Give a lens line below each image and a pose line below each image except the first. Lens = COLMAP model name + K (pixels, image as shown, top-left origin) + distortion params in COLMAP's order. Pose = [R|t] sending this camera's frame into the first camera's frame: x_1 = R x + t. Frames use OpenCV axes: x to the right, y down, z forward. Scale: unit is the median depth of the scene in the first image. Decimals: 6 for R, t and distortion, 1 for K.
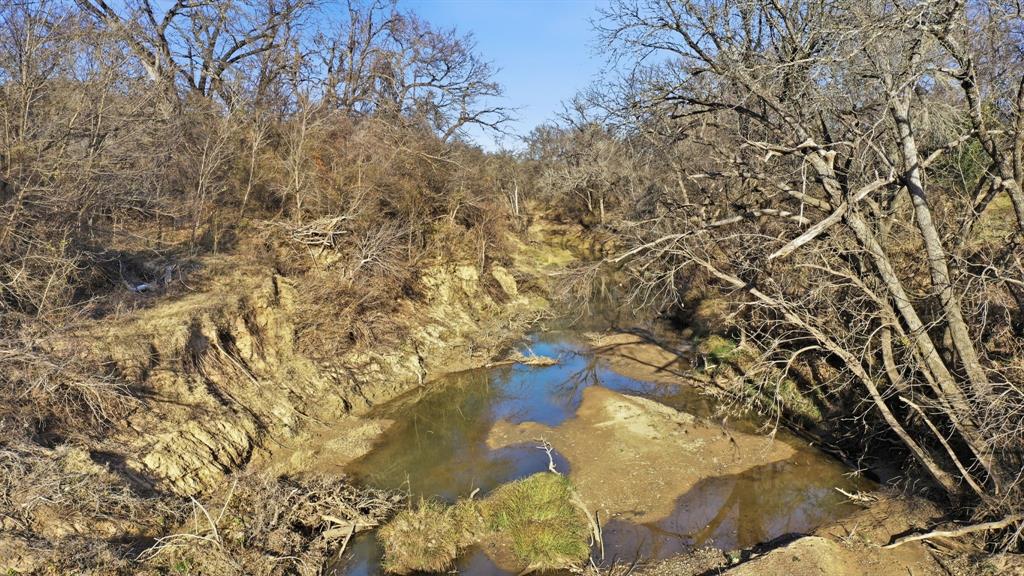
lens RADIAL K [[798.3, 0, 508.1], [0, 798.3, 289.7], [0, 0, 1]] dist [-0.007906, 0.005395]
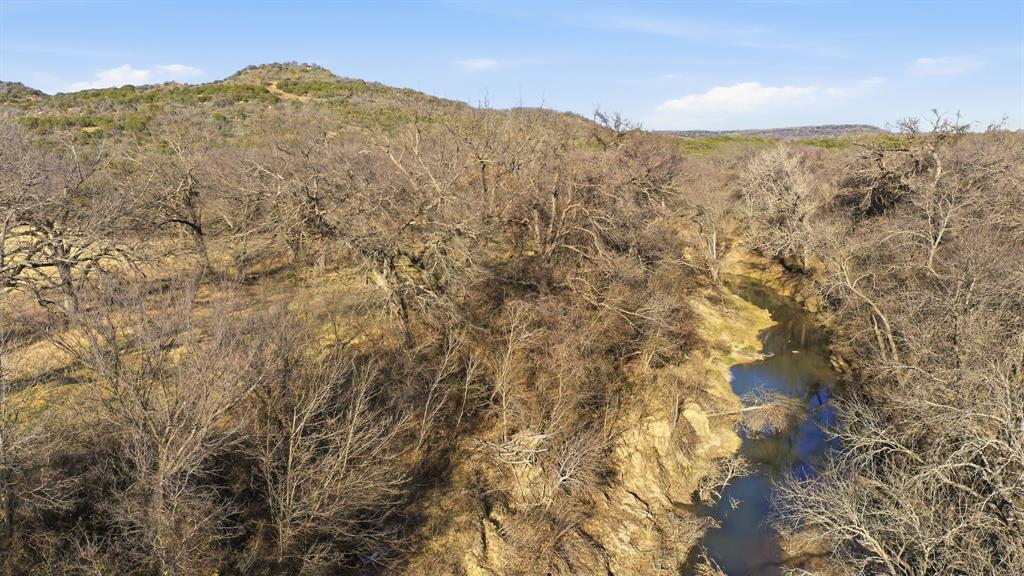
lens RADIAL K [[798.3, 0, 510.6], [0, 798.3, 286.2], [0, 0, 1]] dist [-0.007906, 0.005395]
pose [[0.971808, 0.042129, -0.231980, -0.008443], [-0.033499, 0.998597, 0.041016, -0.264816], [0.233383, -0.032088, 0.971855, -0.038735]]
